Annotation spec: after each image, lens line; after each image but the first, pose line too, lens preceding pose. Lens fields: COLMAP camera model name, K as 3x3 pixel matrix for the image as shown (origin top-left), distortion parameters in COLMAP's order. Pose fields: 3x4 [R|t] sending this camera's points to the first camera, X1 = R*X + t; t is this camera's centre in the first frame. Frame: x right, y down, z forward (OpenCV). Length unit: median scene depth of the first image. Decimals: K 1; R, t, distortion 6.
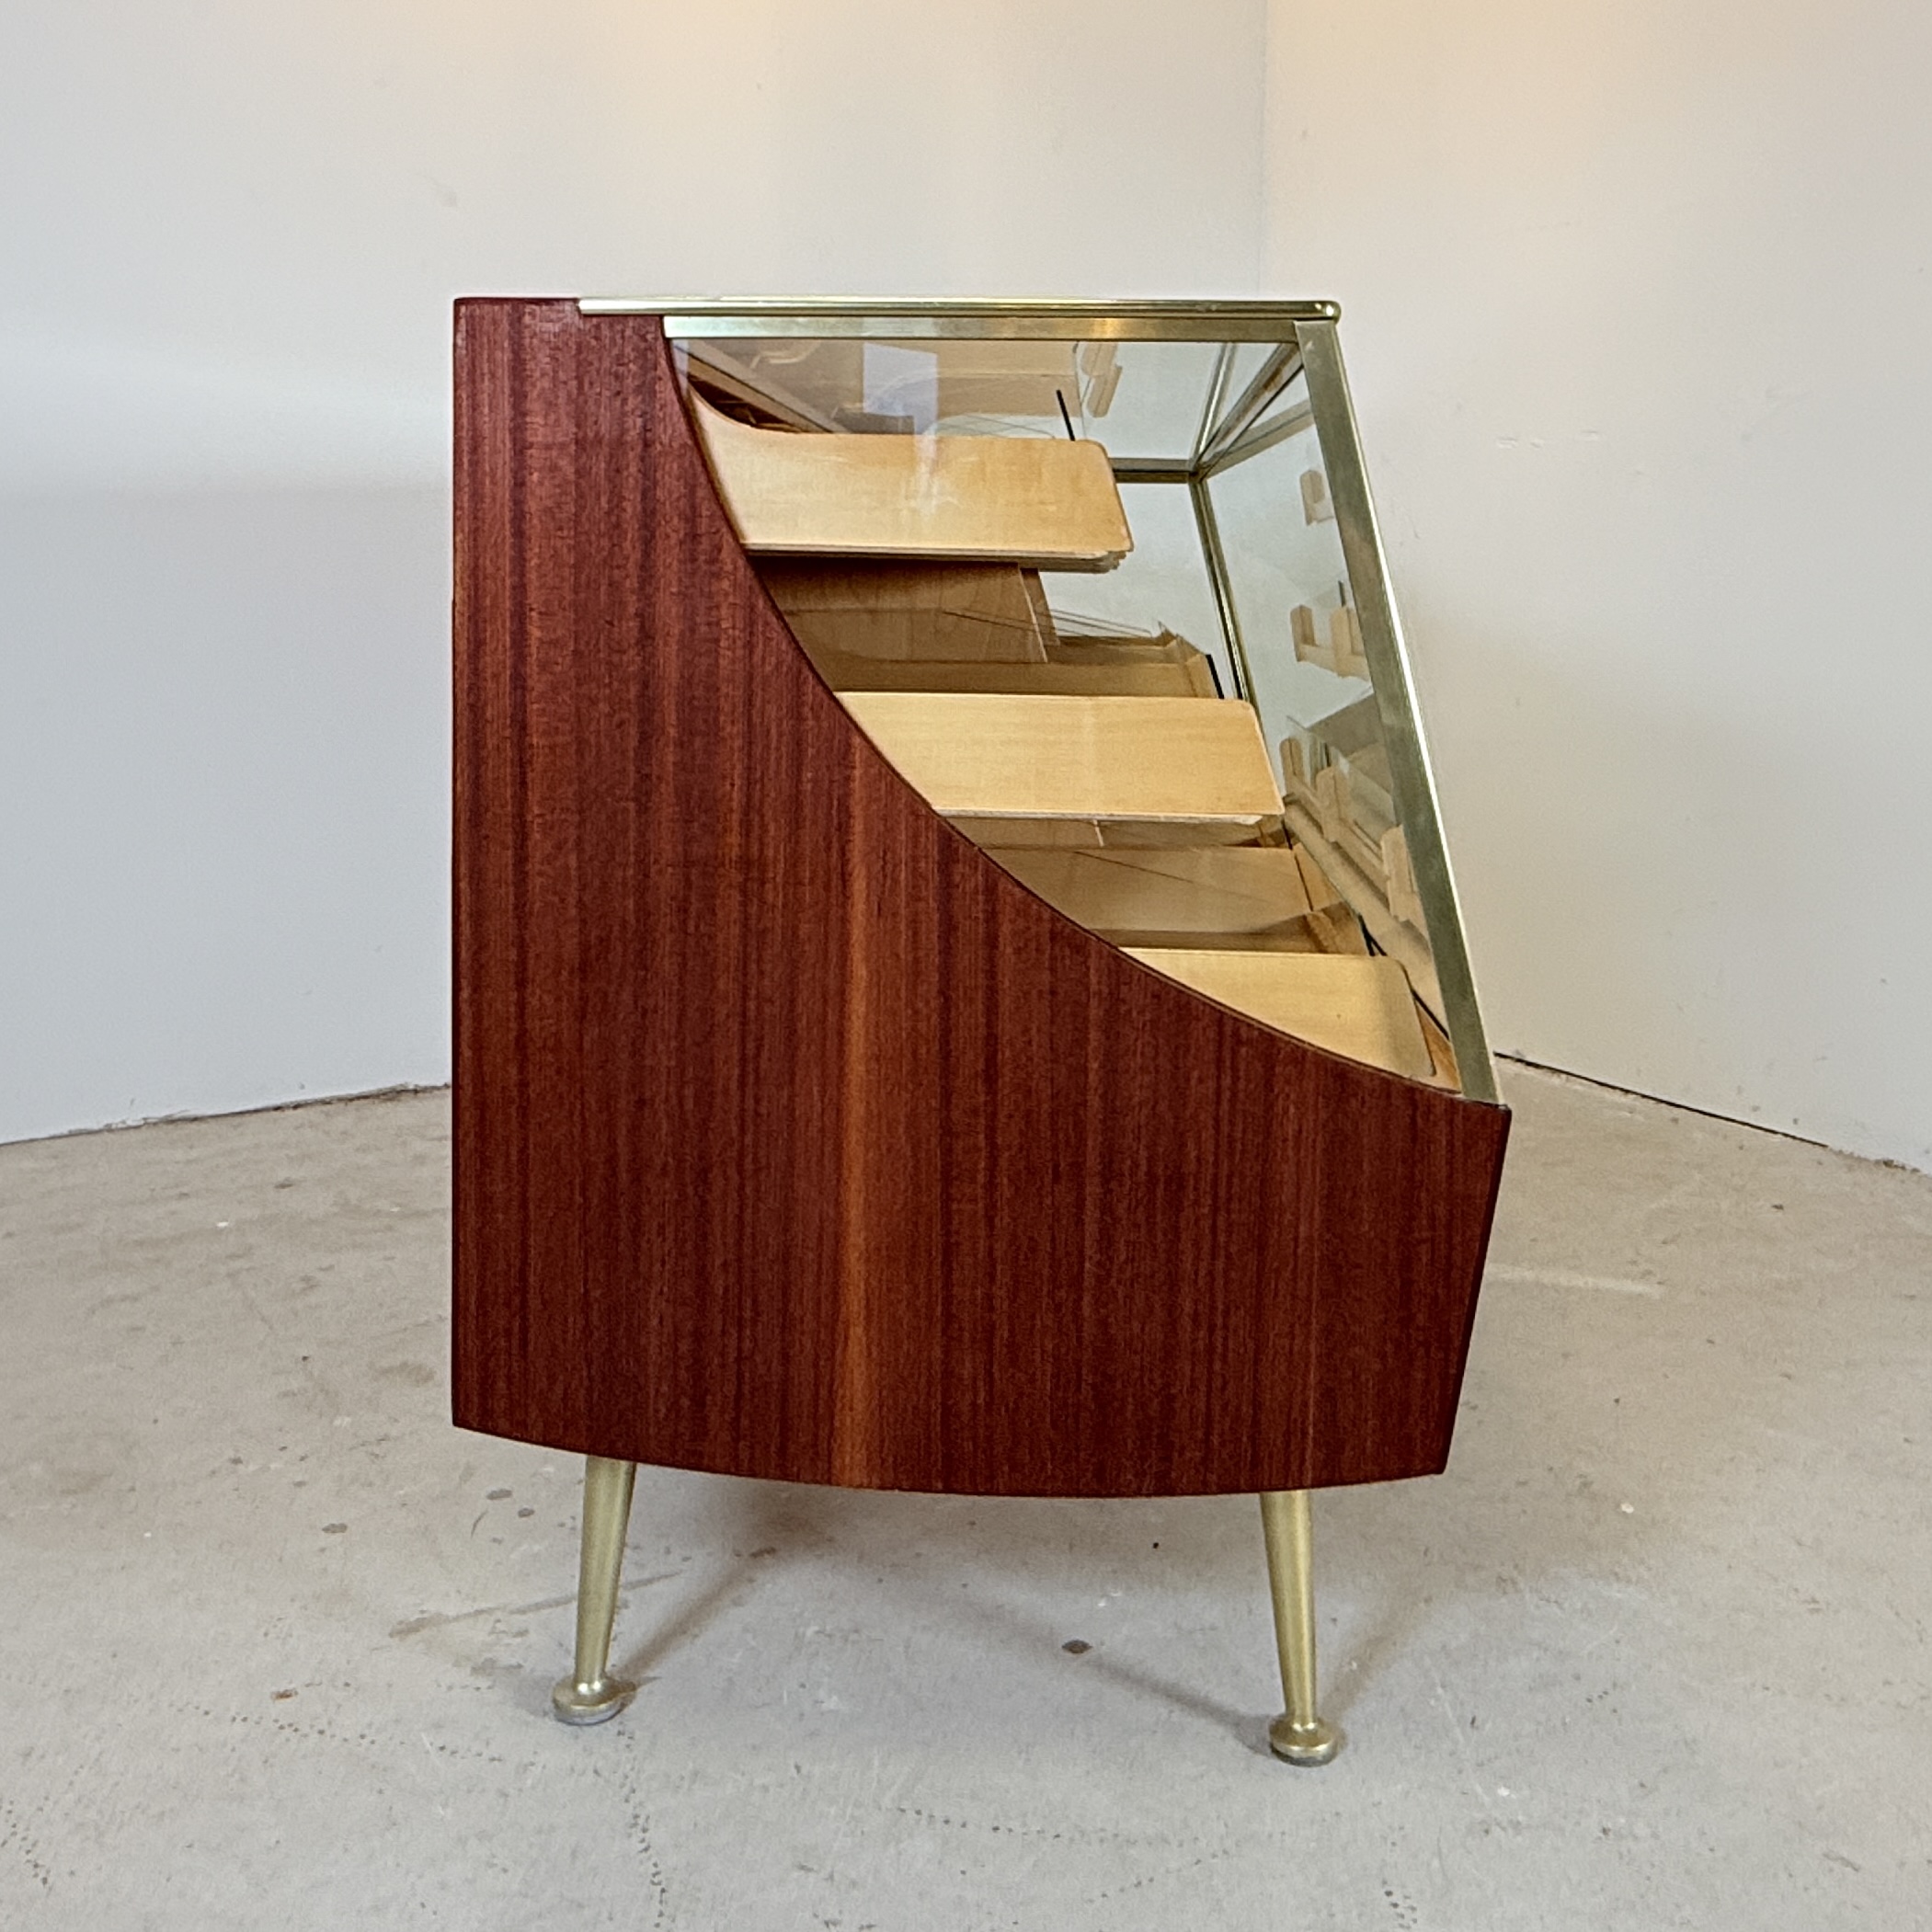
lens RADIAL K [[1546.2, 0, 966.0], [0, 1546.2, 966.0], [0, 0, 1]] dist [-0.000794, -0.002291]
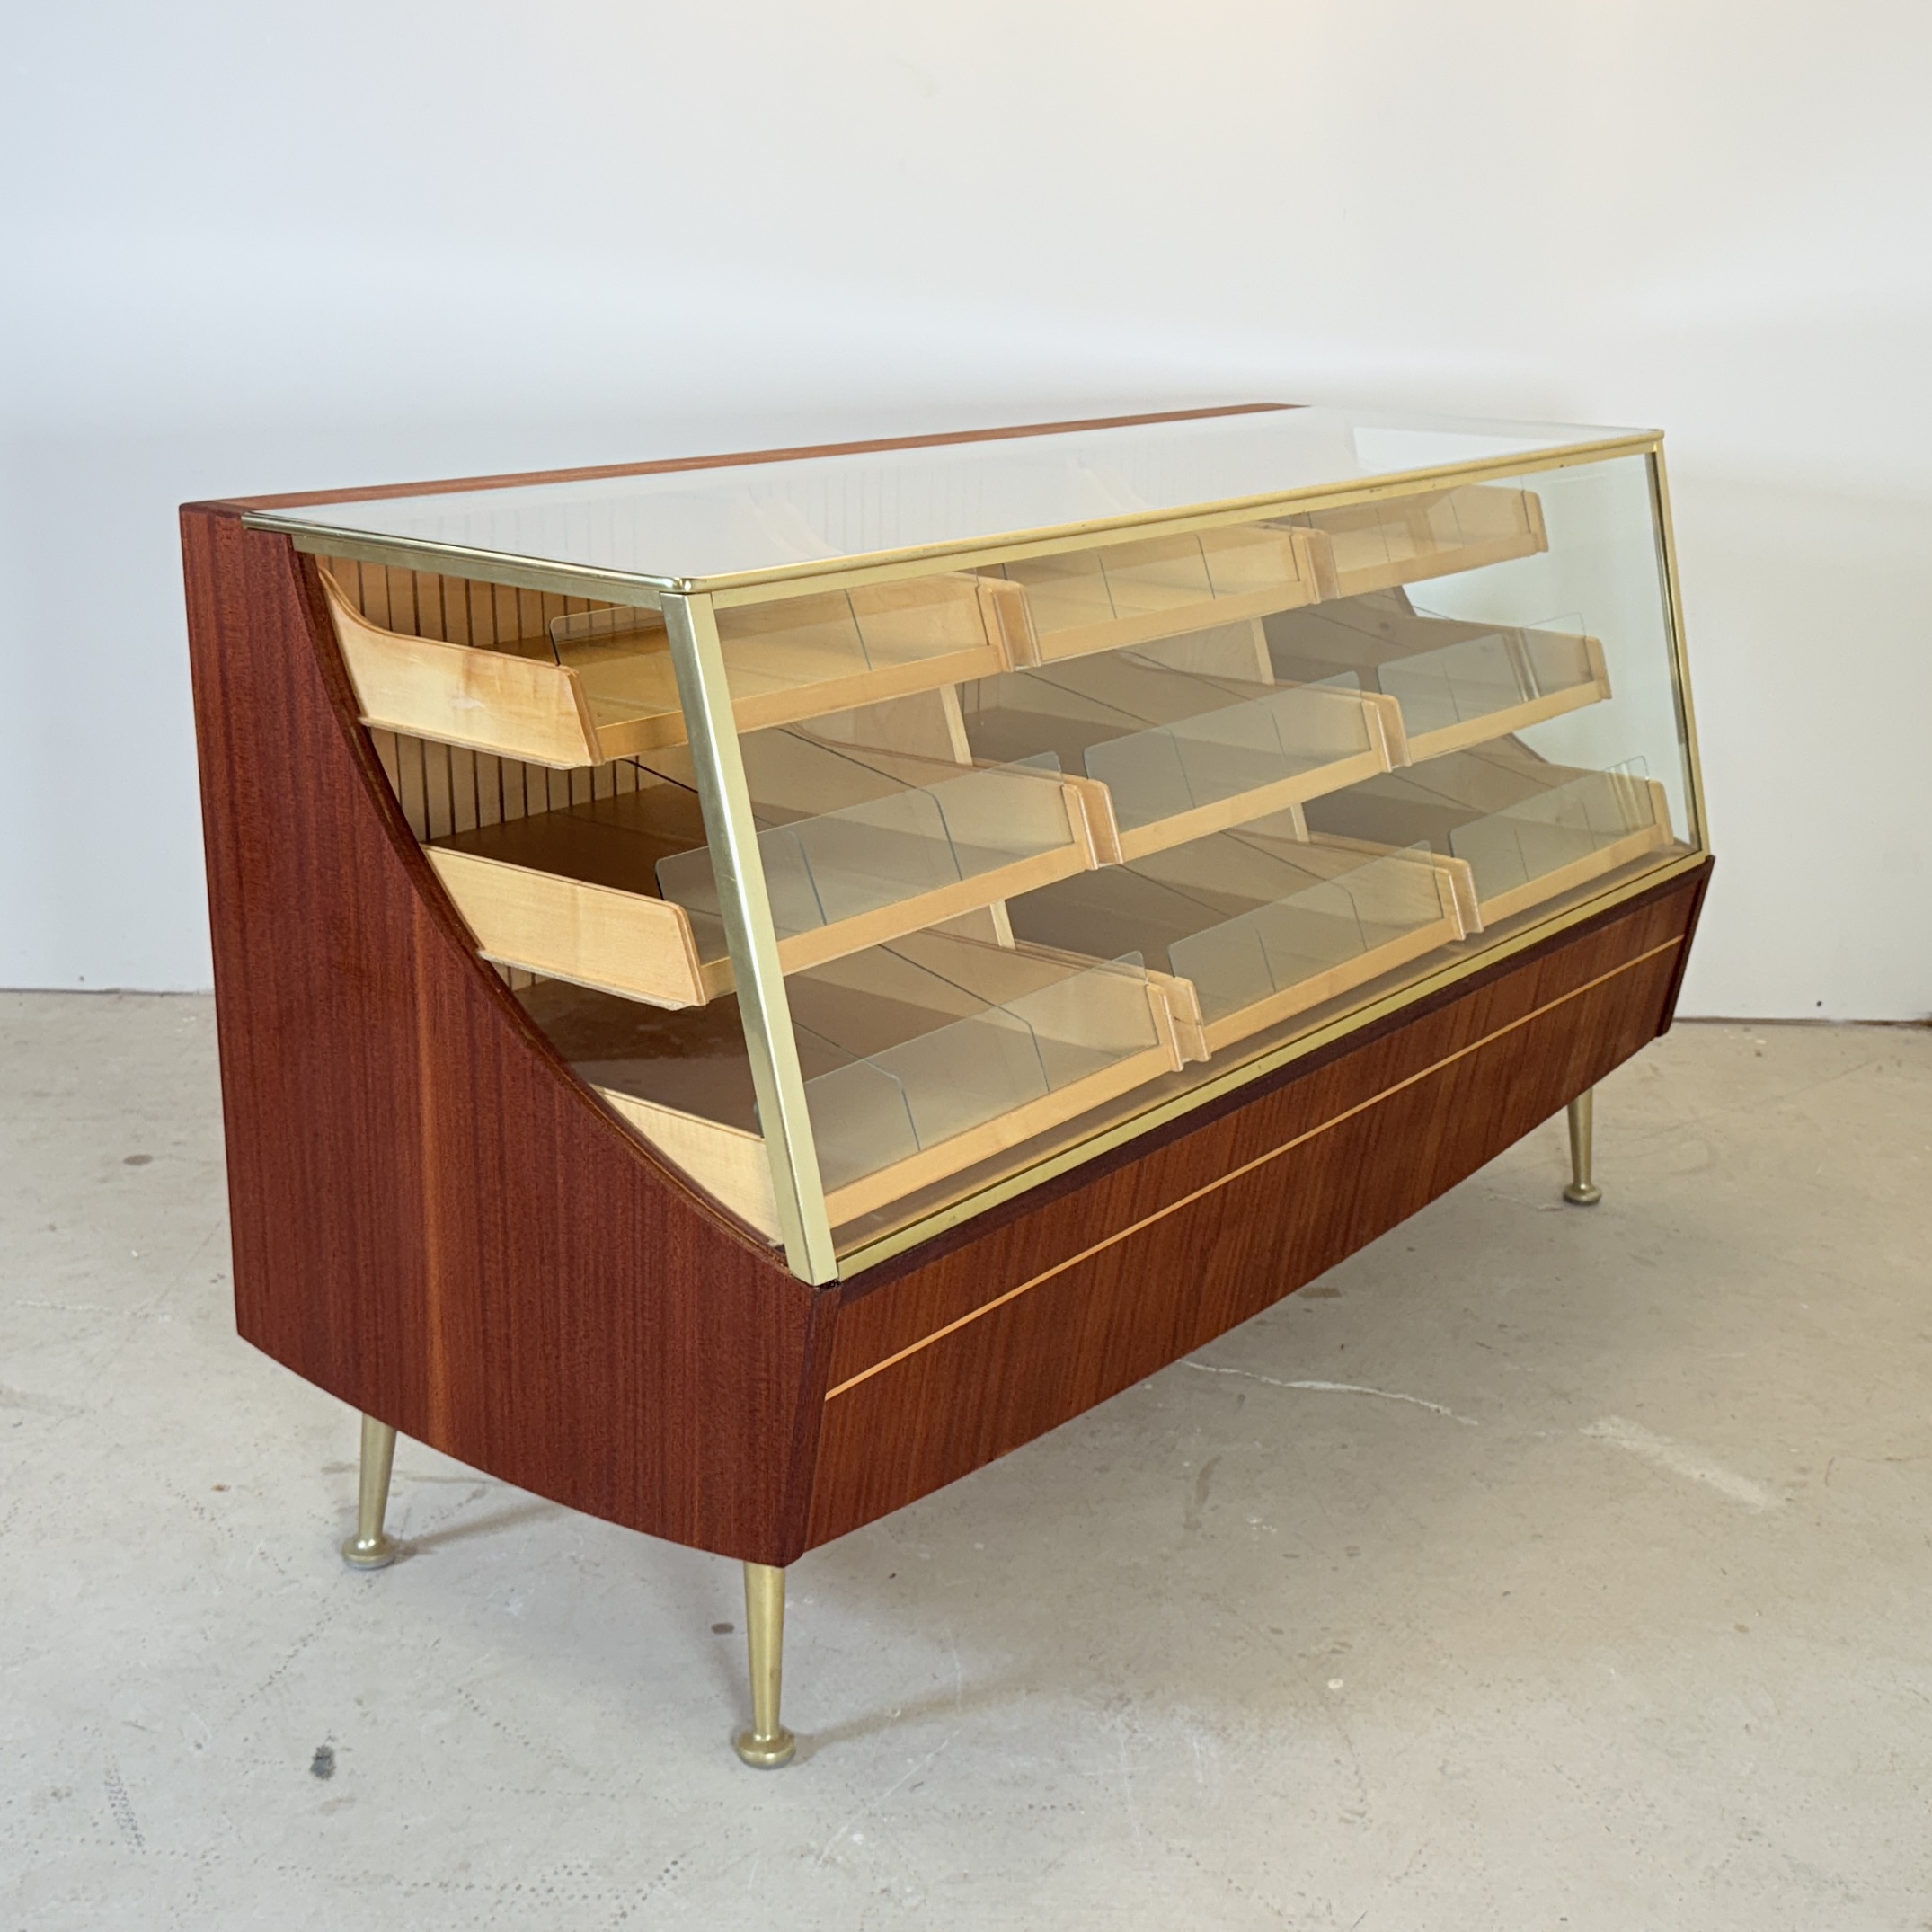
lens RADIAL K [[2526.5, 0, 963.6], [0, 2526.5, 1010.3], [0, 0, 1]] dist [0.083402, -0.006782]
pose [[0.834160, 0.161150, -0.527454, 1.374390], [-0.034647, 0.969782, 0.241499, -0.556776], [0.550433, -0.183174, 0.814537, -0.426807]]
